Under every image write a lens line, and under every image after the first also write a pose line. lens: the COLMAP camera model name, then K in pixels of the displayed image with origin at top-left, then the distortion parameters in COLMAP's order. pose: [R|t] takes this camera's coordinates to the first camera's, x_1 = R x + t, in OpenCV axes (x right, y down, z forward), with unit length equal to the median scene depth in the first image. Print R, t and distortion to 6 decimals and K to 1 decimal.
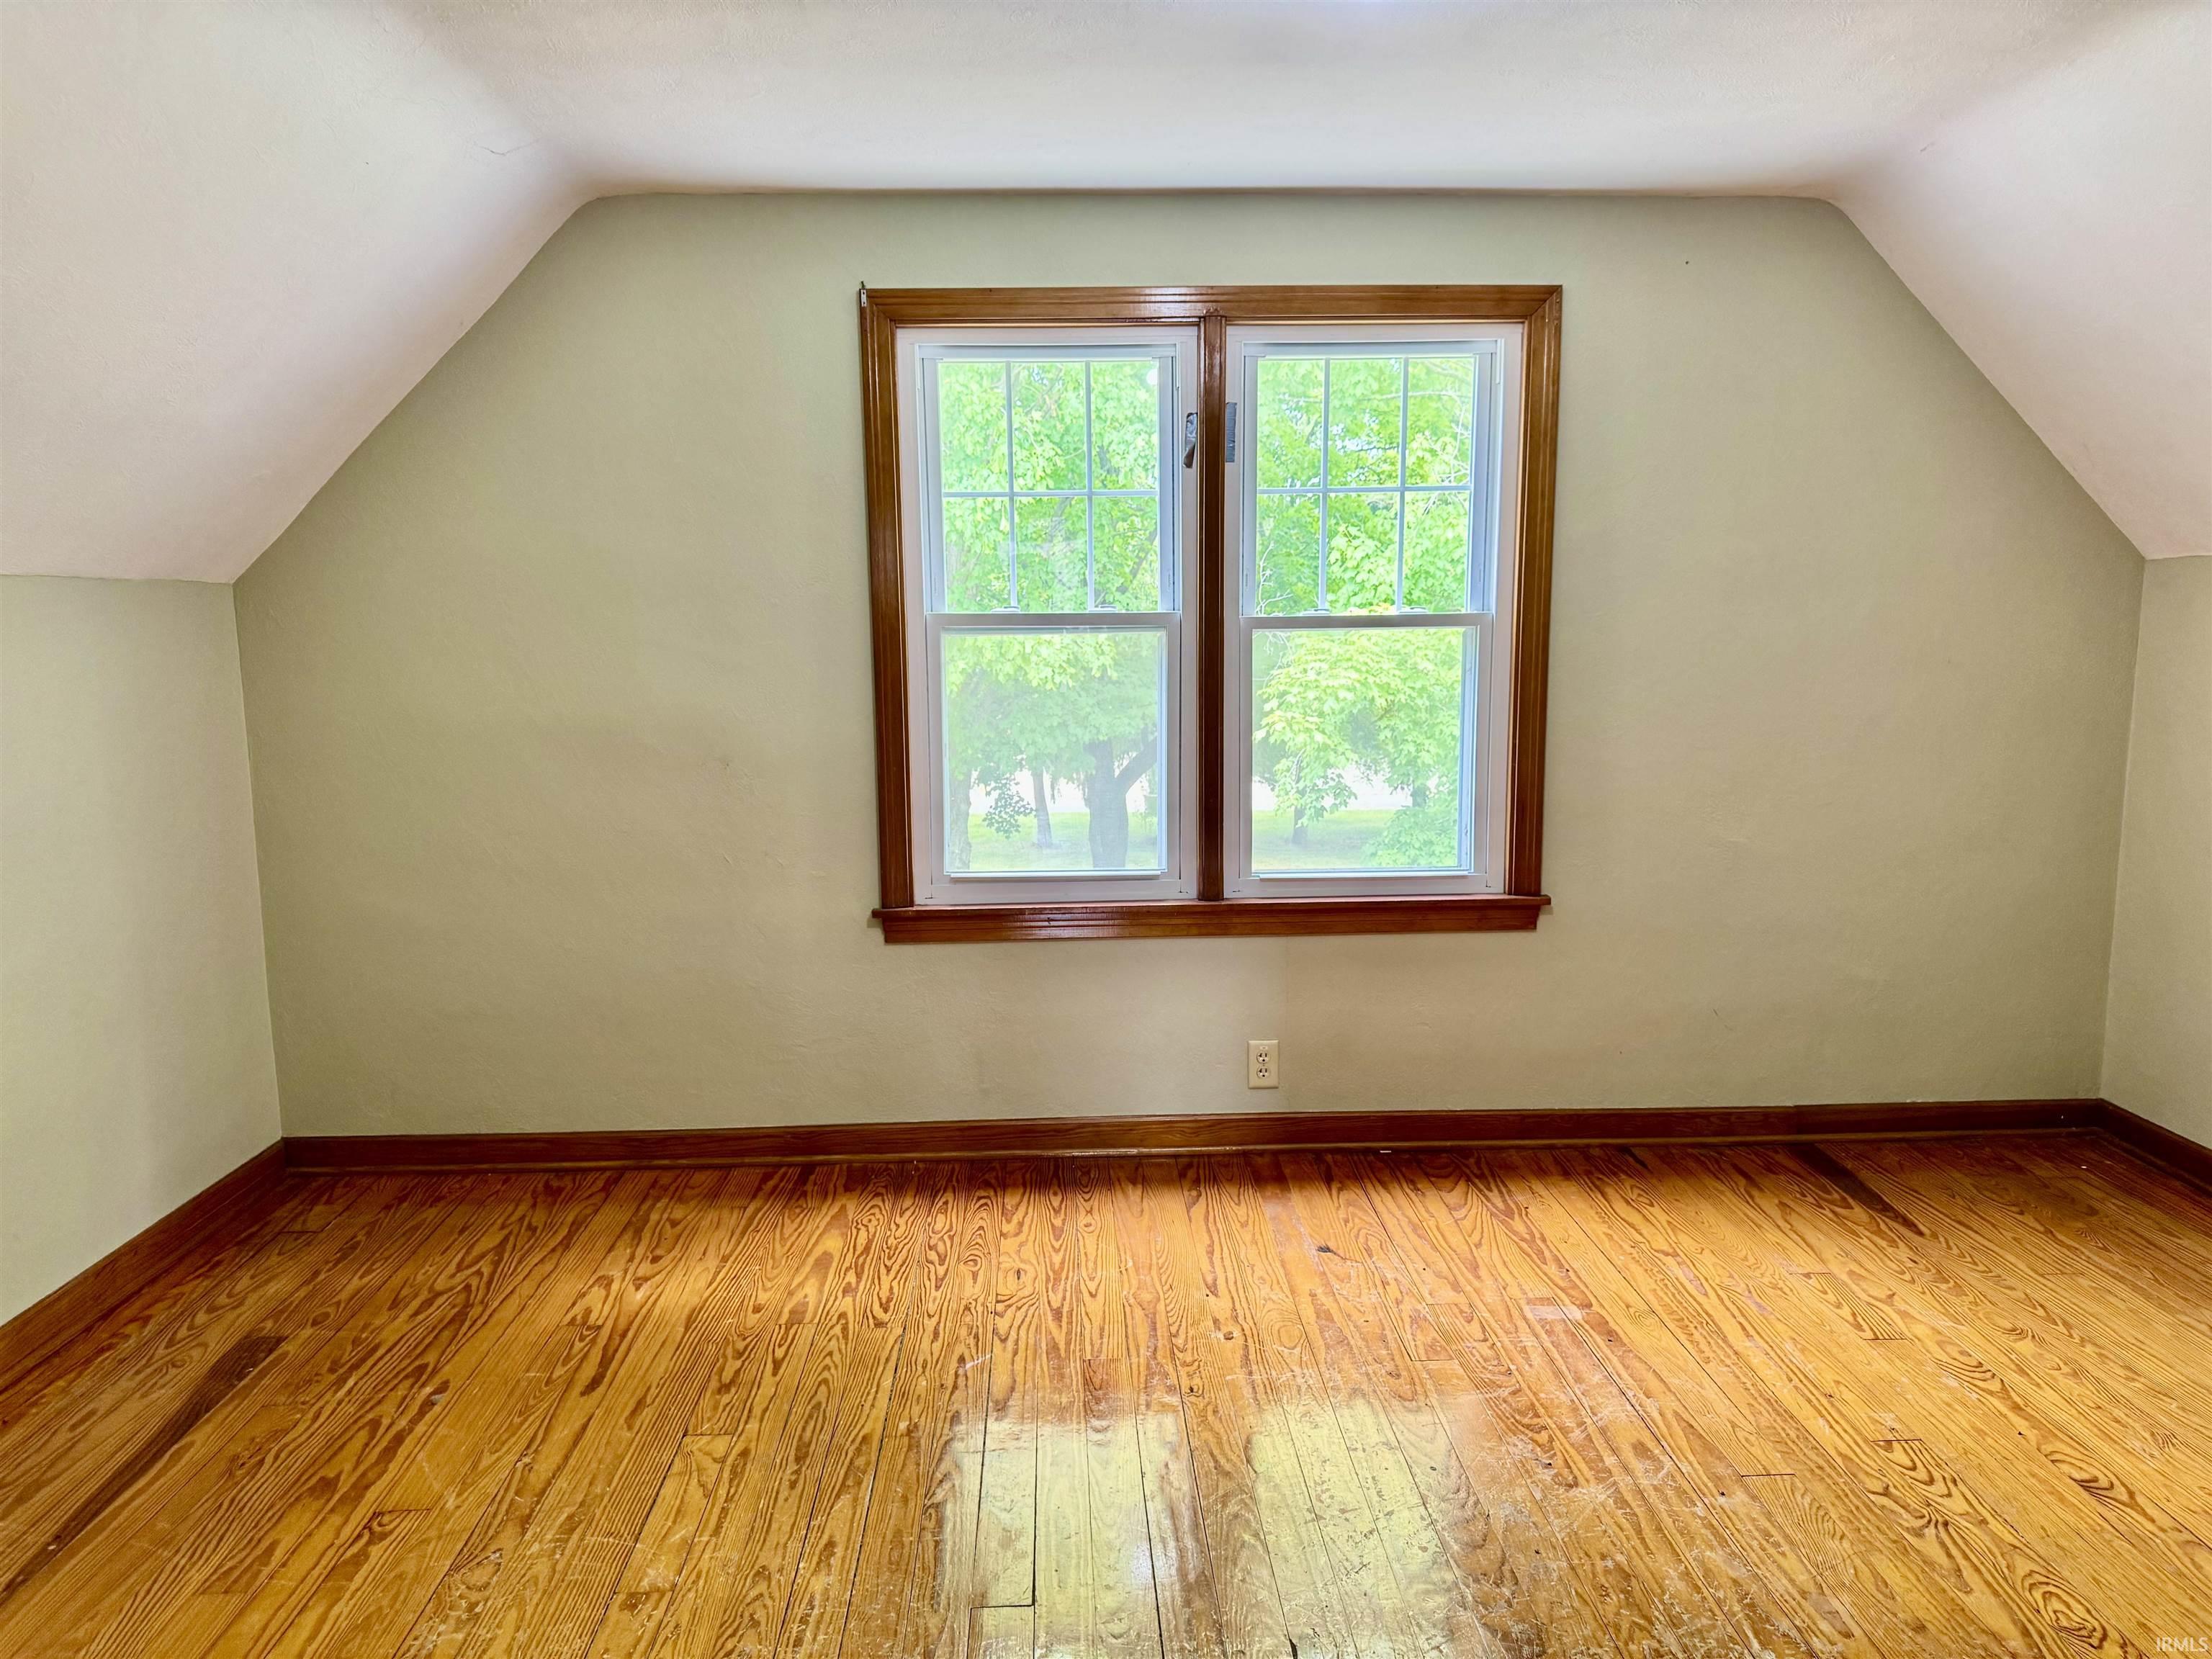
lens RADIAL K [[1550.5, 0, 1119.8], [0, 1550.5, 839.3], [0, 0, 1]] dist [0.011343, 0.000196]
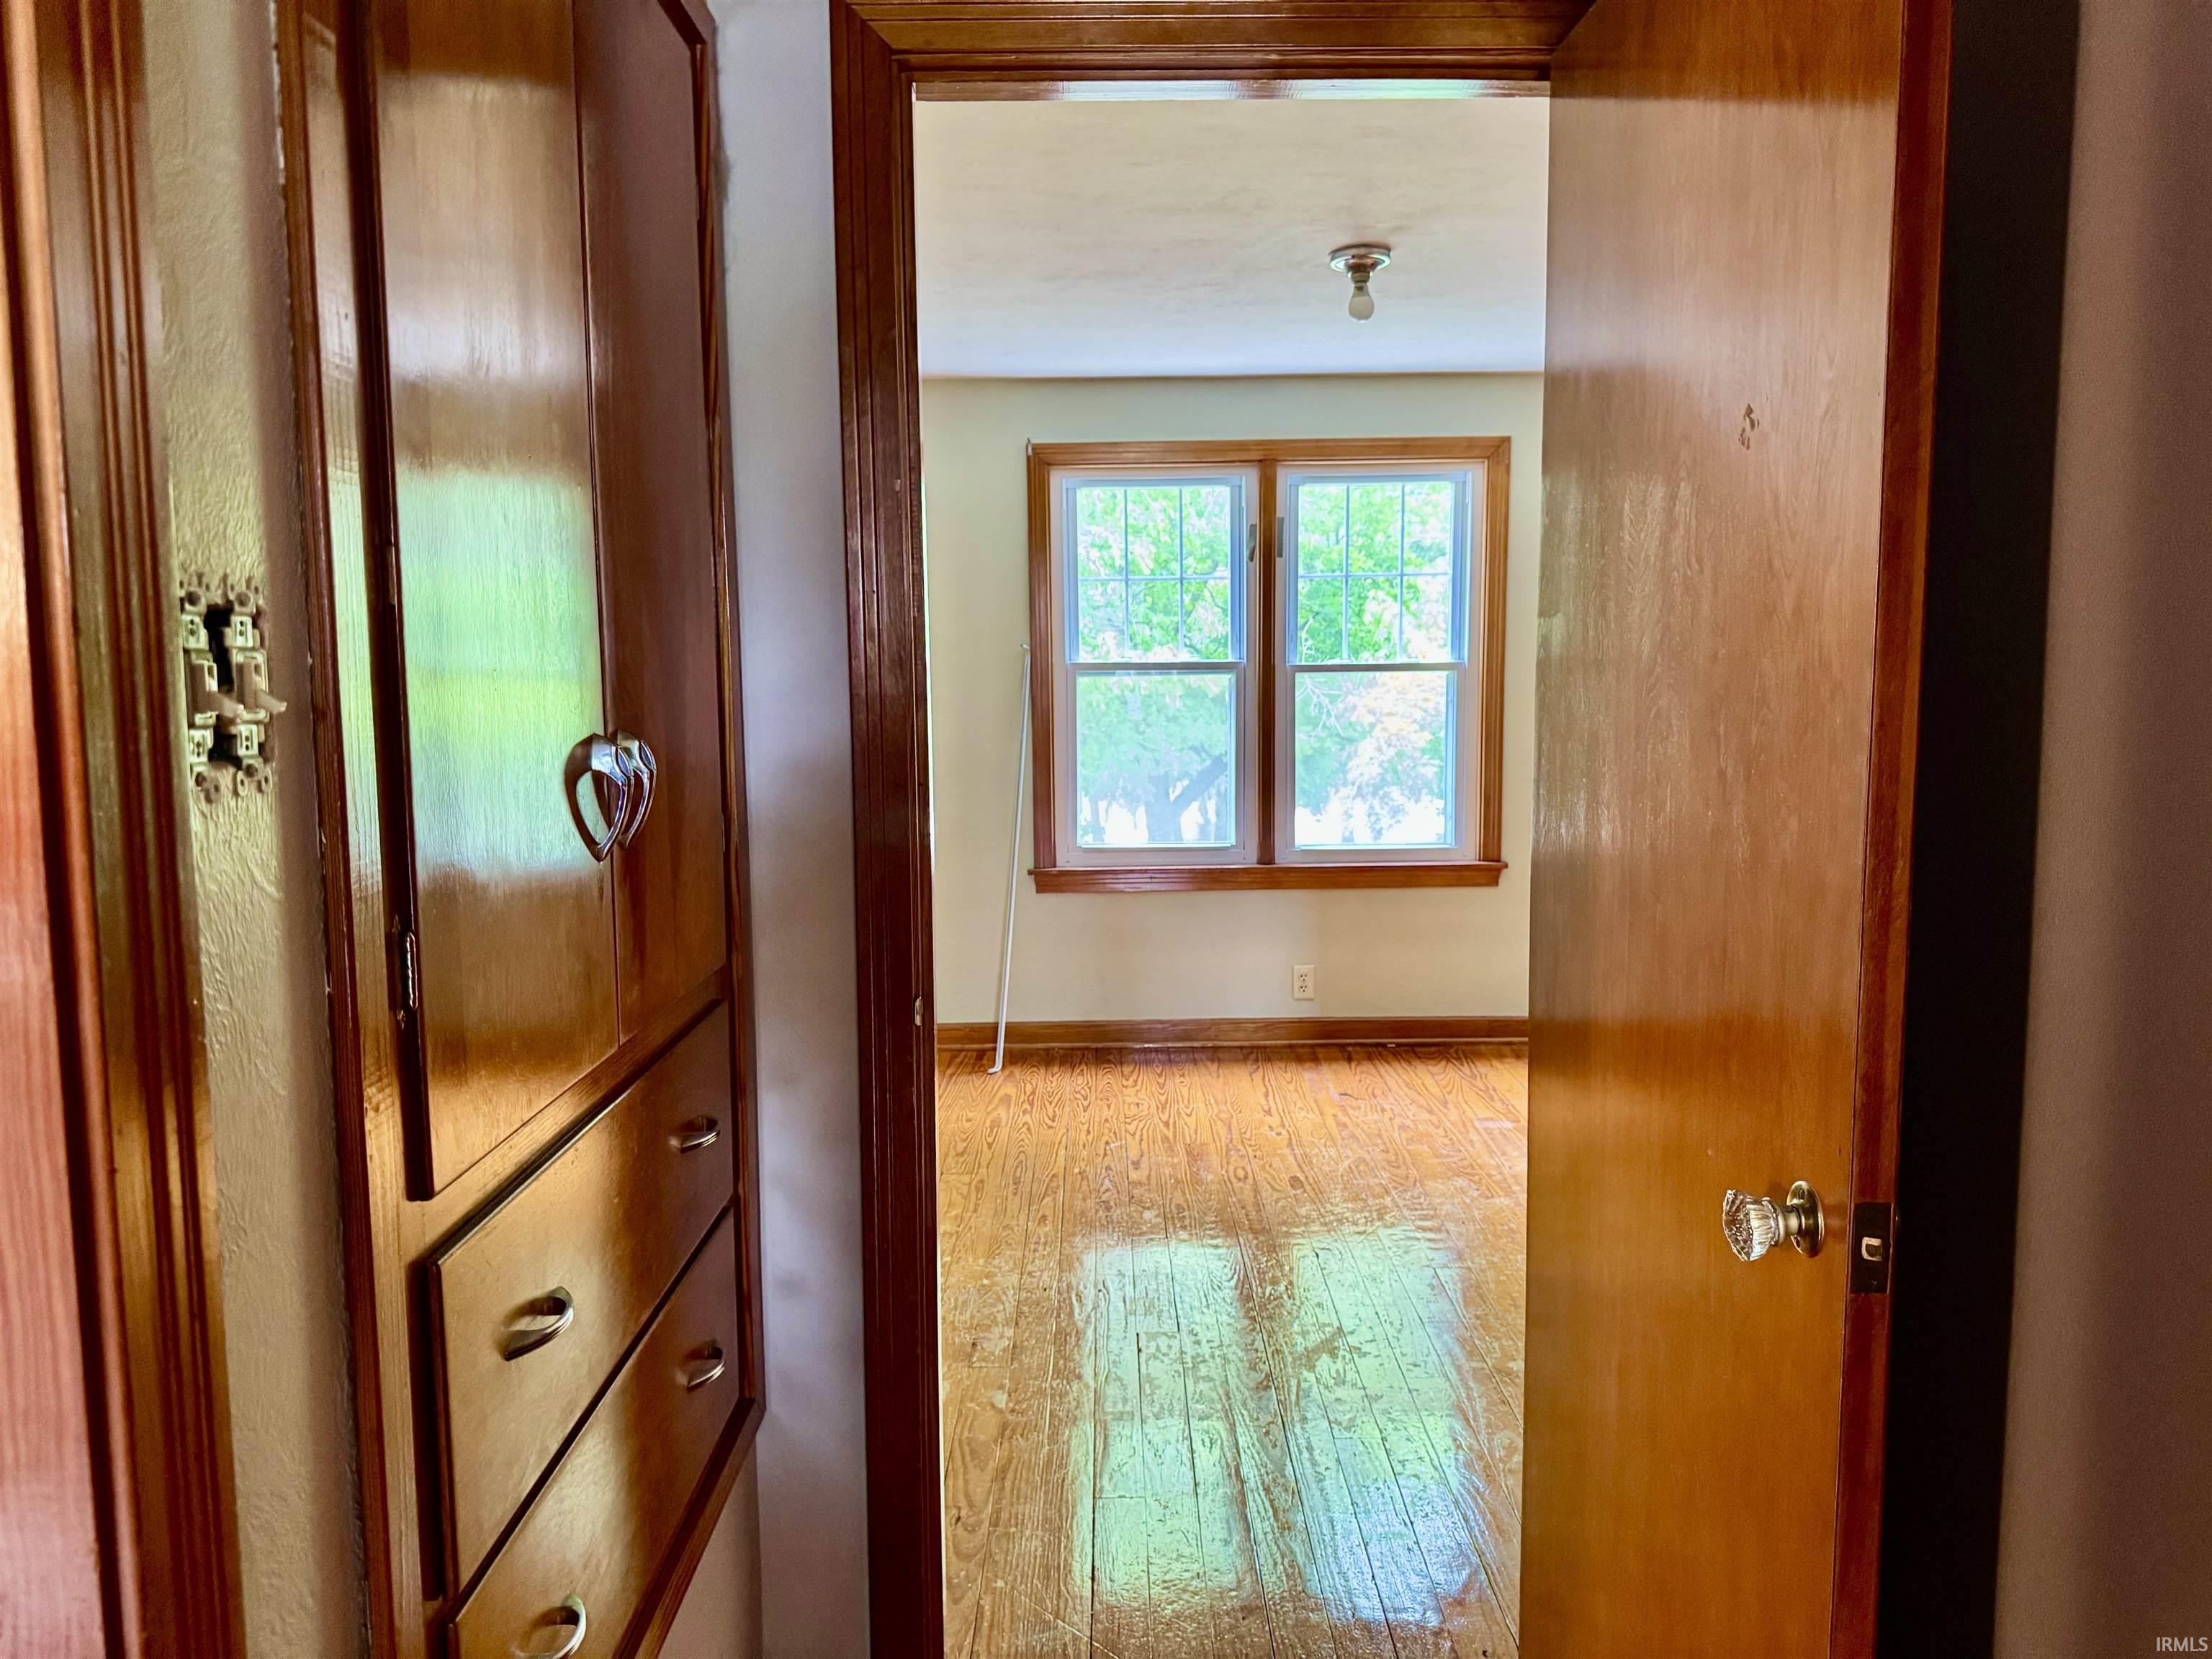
lens RADIAL K [[1550.5, 0, 1090.0], [0, 1550.5, 825.3], [0, 0, 1]] dist [0.011343, 0.000196]
pose [[0.998794, 0.002921, -0.049009, -0.034971], [-0.004402, 0.999536, -0.030135, 0.049826], [0.048899, 0.030315, 0.998344, -0.453993]]
